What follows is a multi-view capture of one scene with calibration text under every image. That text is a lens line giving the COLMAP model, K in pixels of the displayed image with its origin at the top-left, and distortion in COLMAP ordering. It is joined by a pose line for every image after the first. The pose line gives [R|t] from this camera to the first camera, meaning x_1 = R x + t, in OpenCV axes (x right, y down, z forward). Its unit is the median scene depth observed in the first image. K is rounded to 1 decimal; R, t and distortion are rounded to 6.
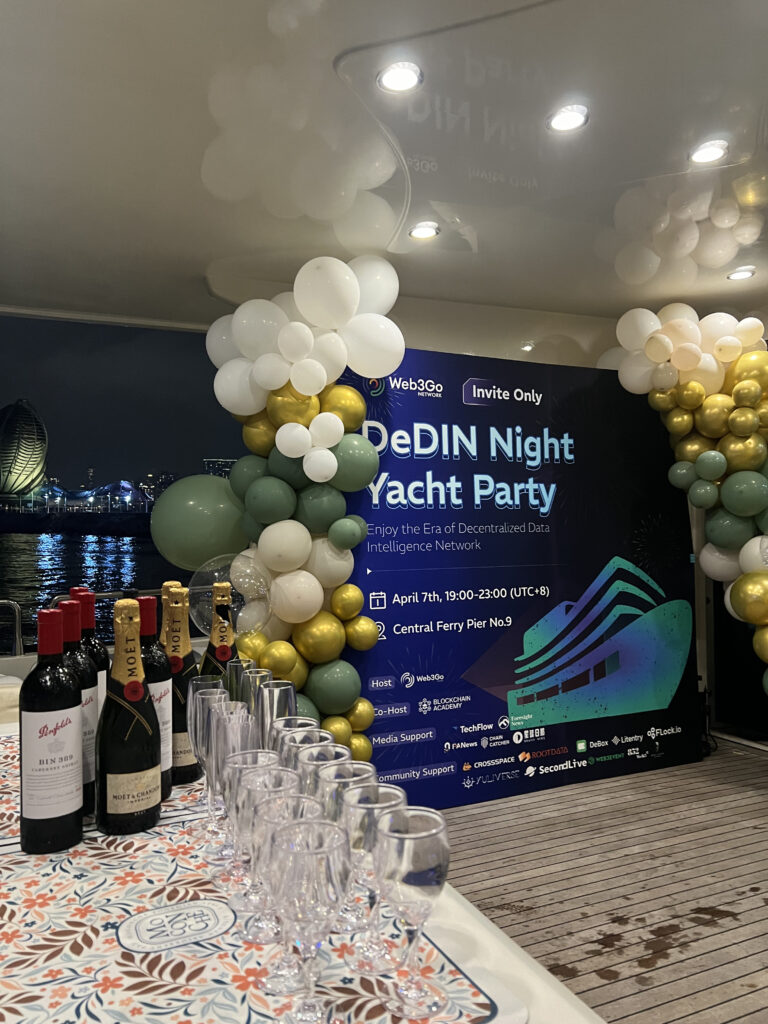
lens RADIAL K [[781.1, 0, 383.1], [0, 781.1, 511.4], [0, 0, 1]] dist [0.040110, -0.055289]
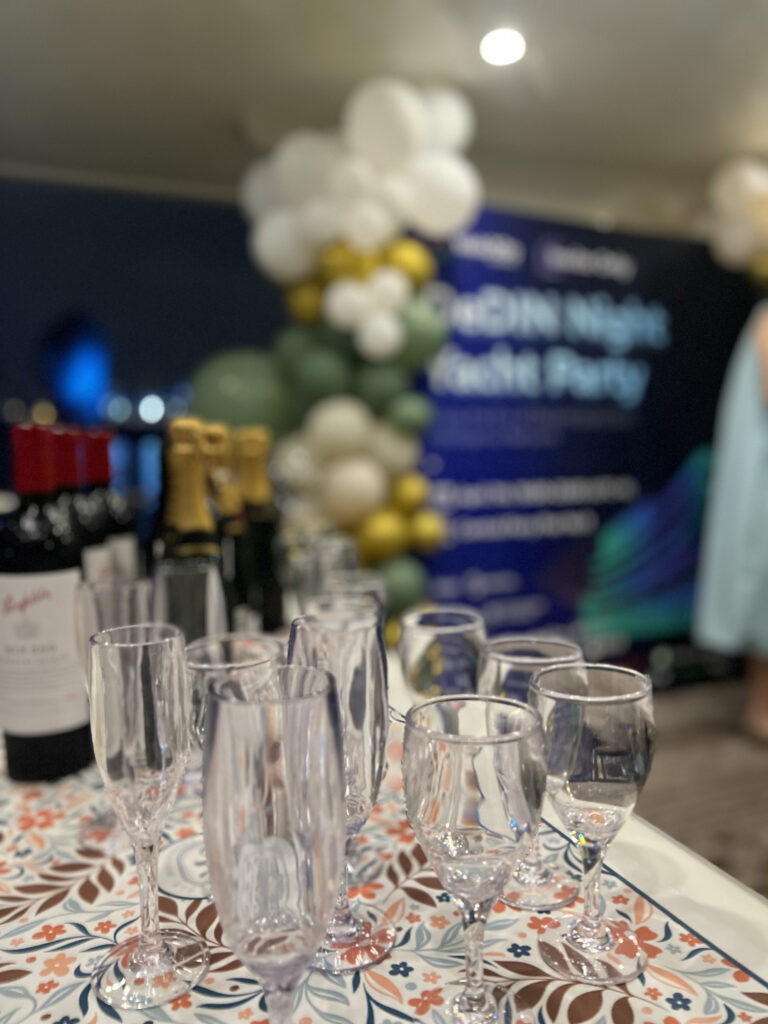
lens RADIAL K [[781.1, 0, 394.2], [0, 781.1, 520.2], [0, 0, 1]] dist [0.040110, -0.055289]
pose [[0.999419, -0.002923, -0.033969, -0.036499], [0.006259, 0.995115, 0.098527, 0.060046], [0.033515, -0.098682, 0.994554, 0.125207]]
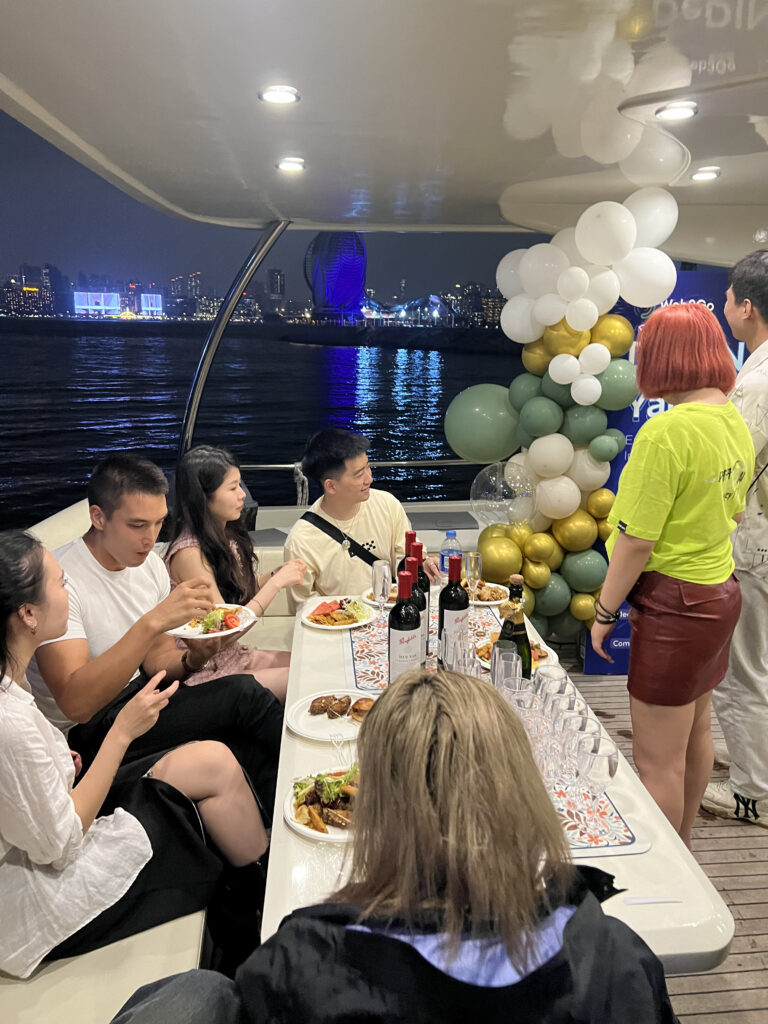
lens RADIAL K [[781.1, 0, 383.2], [0, 781.1, 502.6], [0, 0, 1]] dist [0.040110, -0.055289]
pose [[0.942417, 0.094305, -0.320867, 0.024917], [-0.020889, 0.974145, 0.224956, -0.155118], [0.333786, -0.205300, 0.920021, -0.212561]]
